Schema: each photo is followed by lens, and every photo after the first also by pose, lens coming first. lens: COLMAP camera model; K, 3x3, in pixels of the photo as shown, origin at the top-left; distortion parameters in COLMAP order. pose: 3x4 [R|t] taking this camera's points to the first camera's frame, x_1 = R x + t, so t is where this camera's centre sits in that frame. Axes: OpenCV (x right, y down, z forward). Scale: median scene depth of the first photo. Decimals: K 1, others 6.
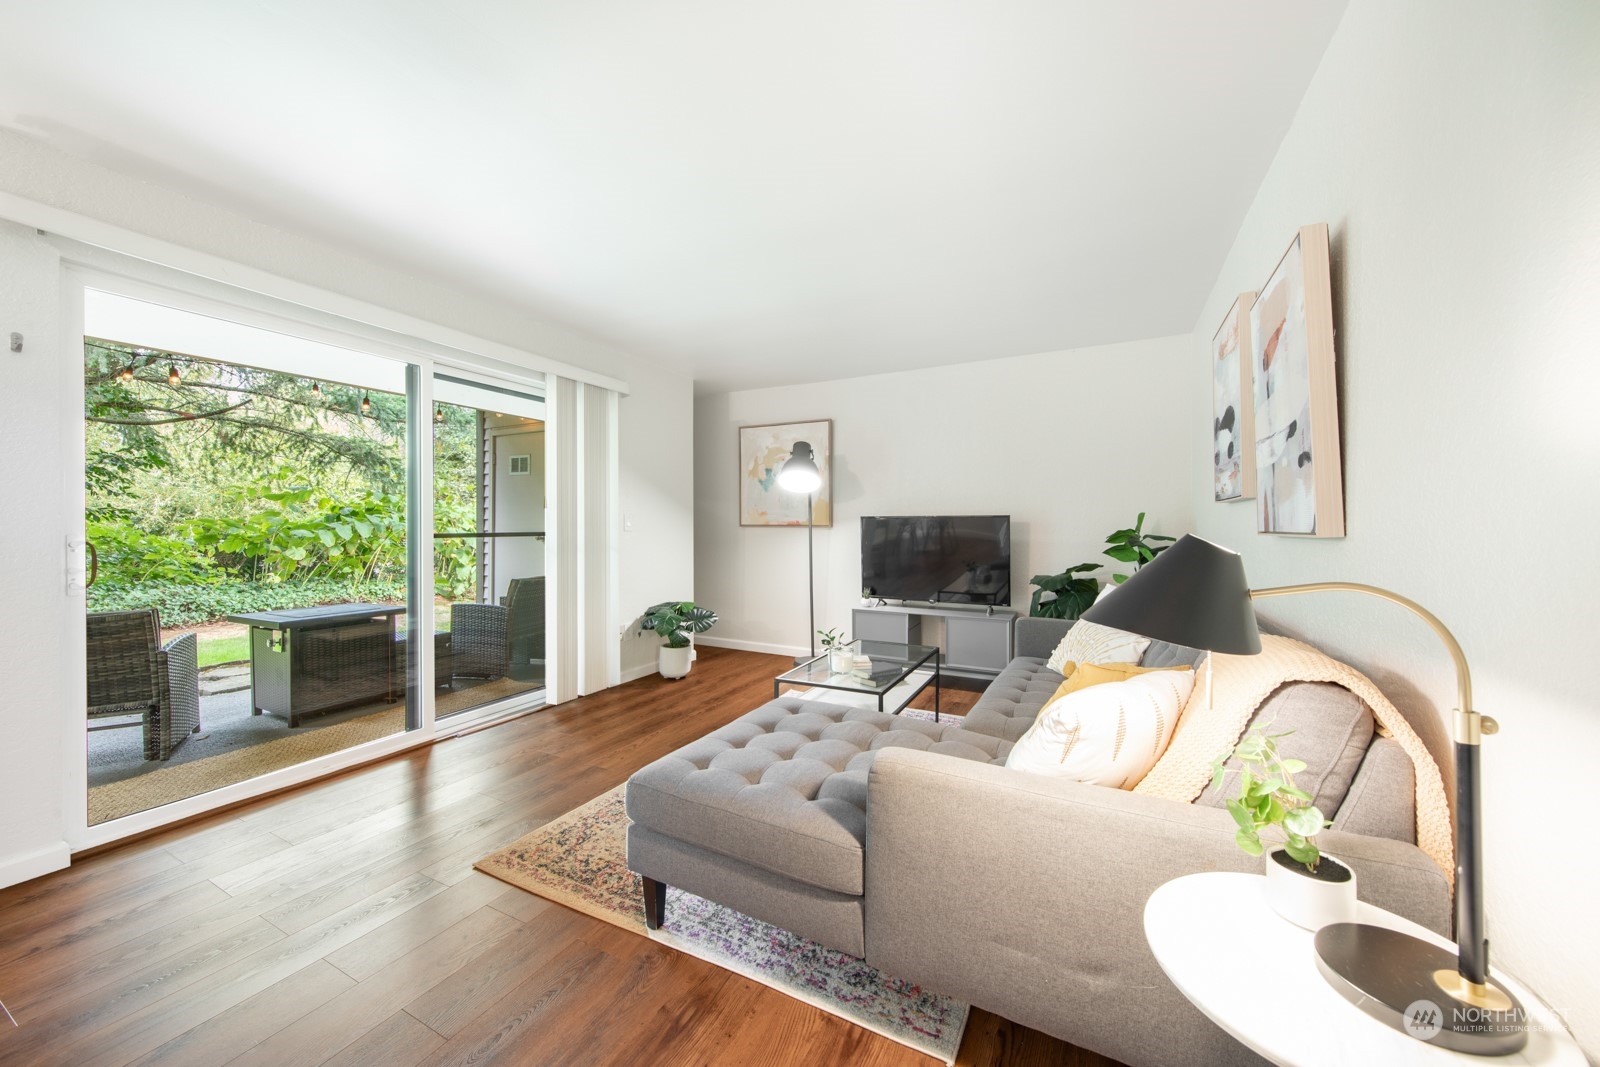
lens RADIAL K [[593.9, 0, 801.7], [0, 593.9, 525.3], [0, 0, 1]] dist [0.003781, 0.000075]
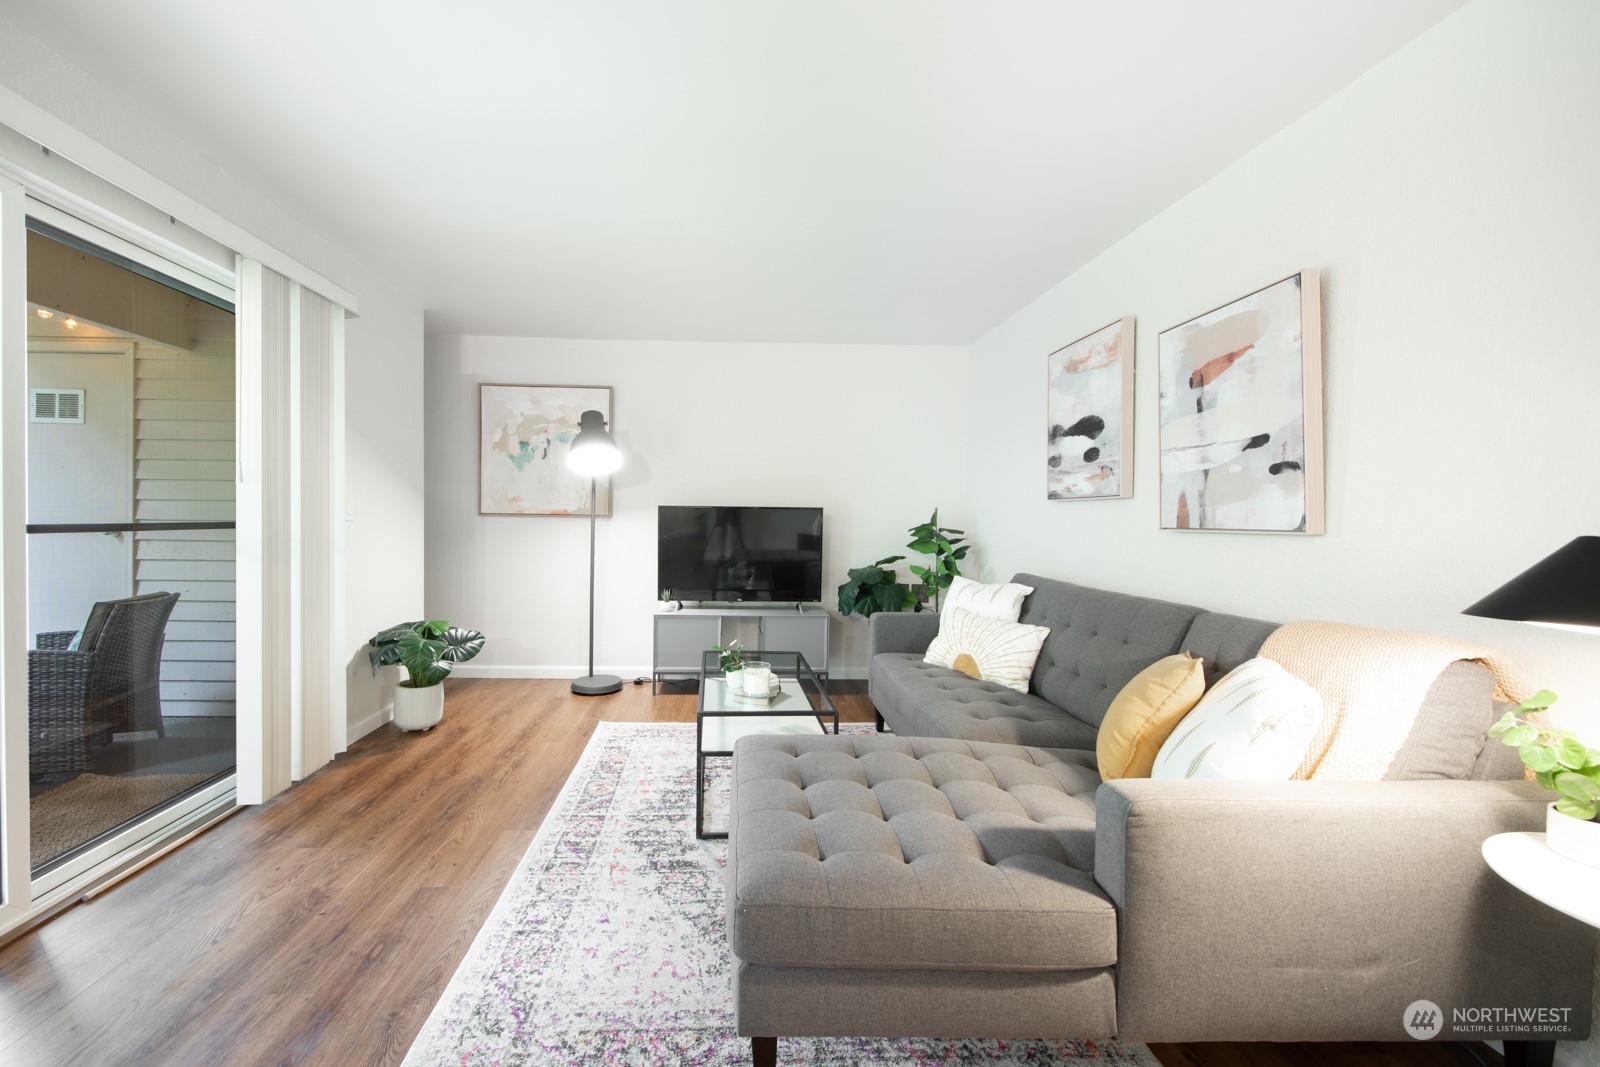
lens RADIAL K [[637.4, 0, 796.9], [0, 637.4, 529.0], [0, 0, 1]] dist [0.000558, -0.001266]
pose [[0.868748, 0.002156, 0.495250, -0.217118], [-0.012644, 0.999761, 0.017827, 0.000059], [-0.495093, -0.021749, 0.868568, 0.134535]]
